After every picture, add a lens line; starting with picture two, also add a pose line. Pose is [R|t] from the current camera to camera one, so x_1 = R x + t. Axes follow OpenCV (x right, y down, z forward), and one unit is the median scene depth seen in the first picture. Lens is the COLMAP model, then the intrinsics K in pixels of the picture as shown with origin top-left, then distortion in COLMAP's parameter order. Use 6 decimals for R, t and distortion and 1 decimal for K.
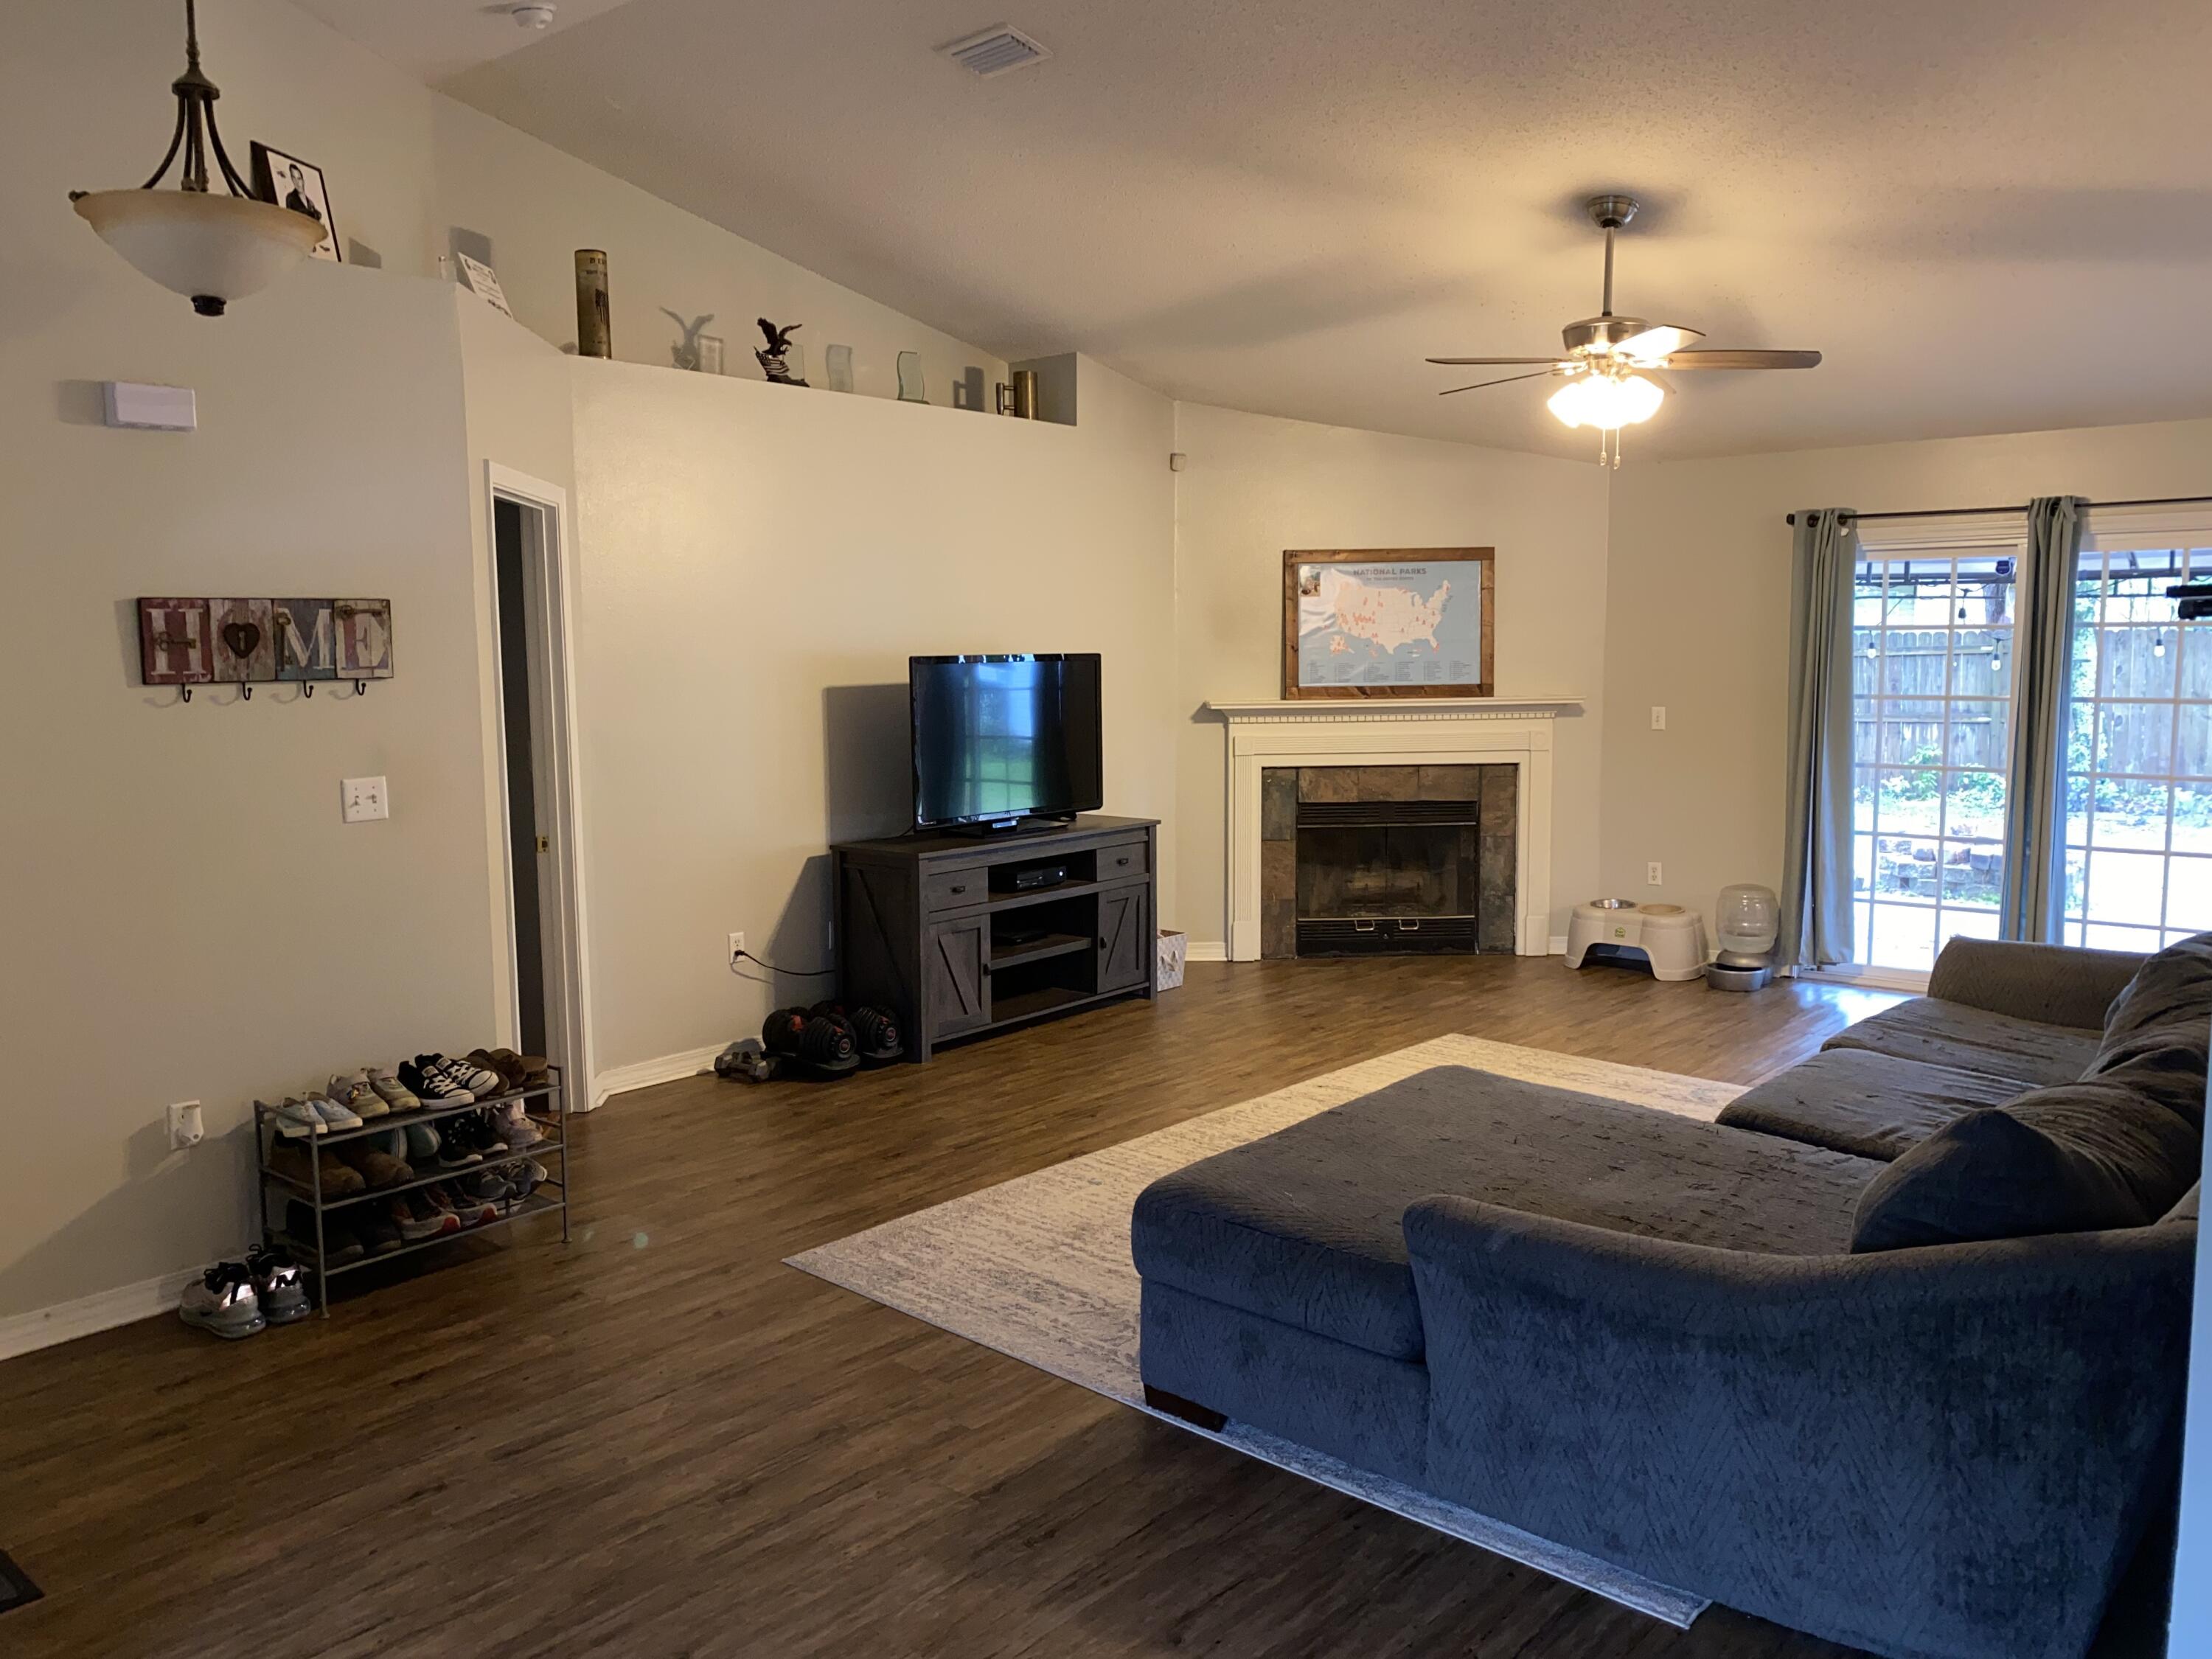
lens RADIAL K [[1707.3, 0, 1110.5], [0, 1707.3, 834.3], [0, 0, 1]] dist [0.046041, -0.050356]
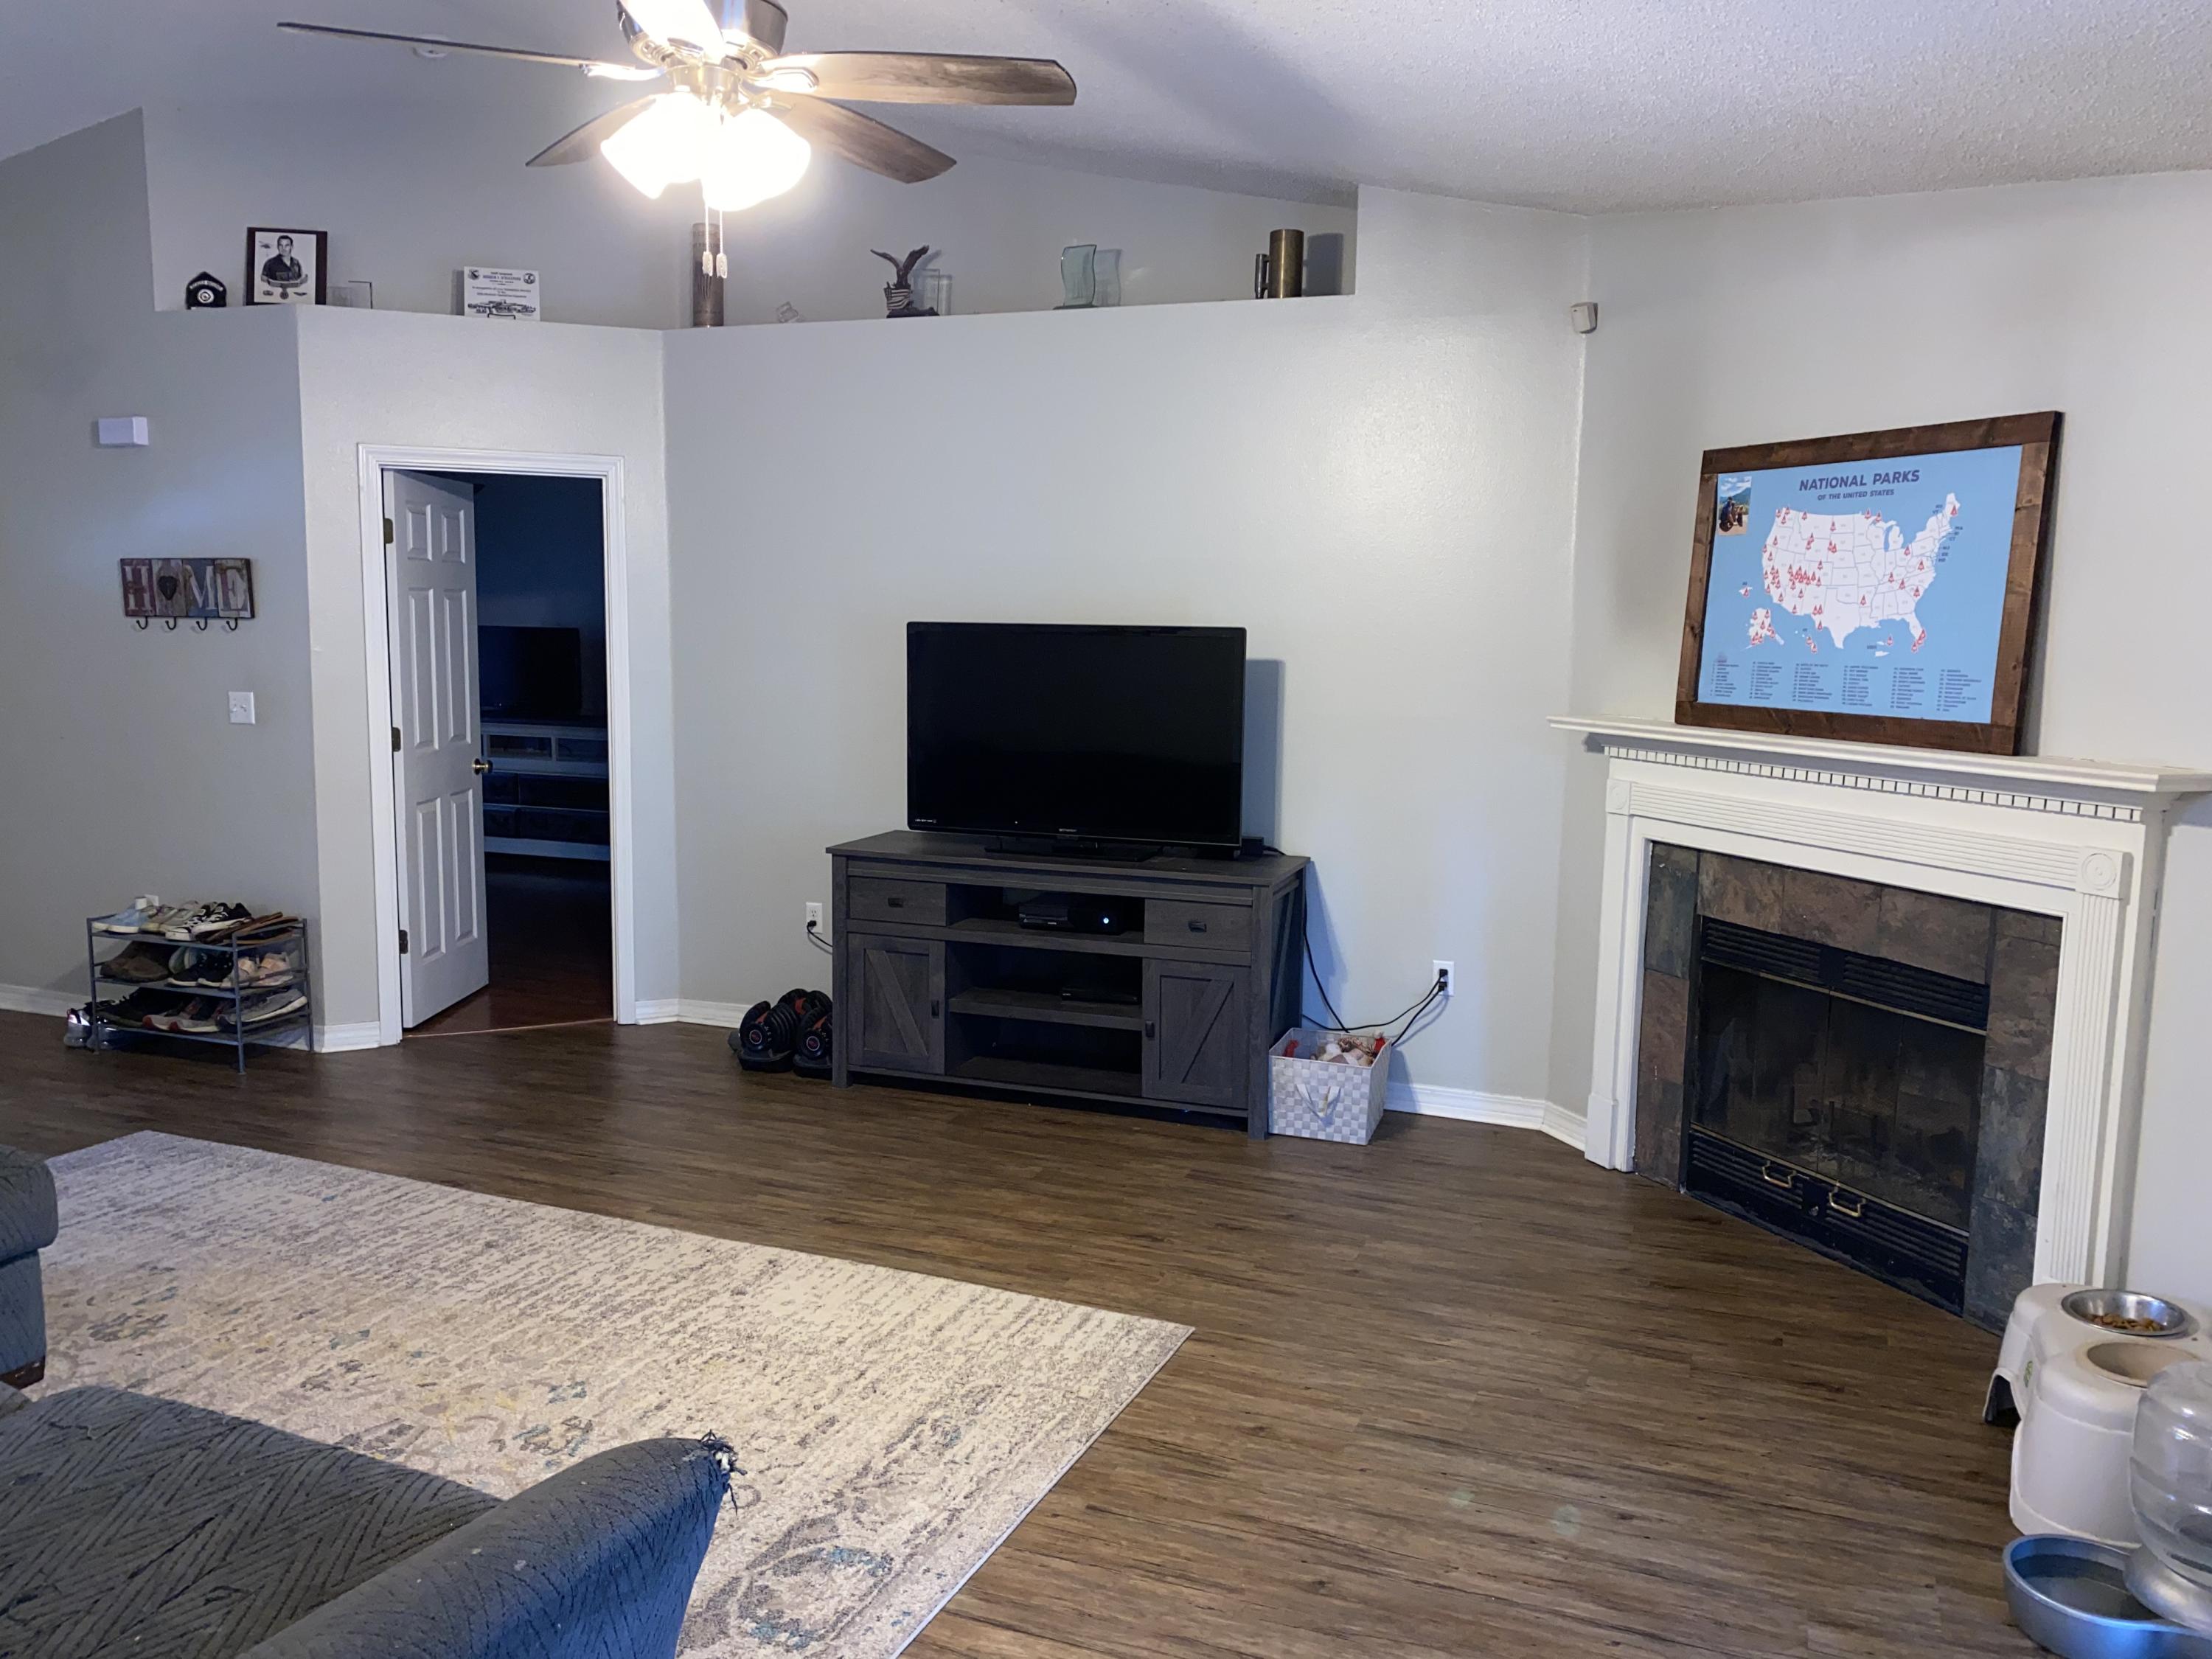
lens RADIAL K [[1707.3, 0, 1104.1], [0, 1707.3, 818.4], [0, 0, 1]] dist [0.046041, -0.050356]
pose [[0.316124, 0.129949, -0.939776, 0.658266], [-0.123278, 0.987803, 0.095122, -0.090816], [0.940674, 0.085783, 0.328288, 0.745291]]
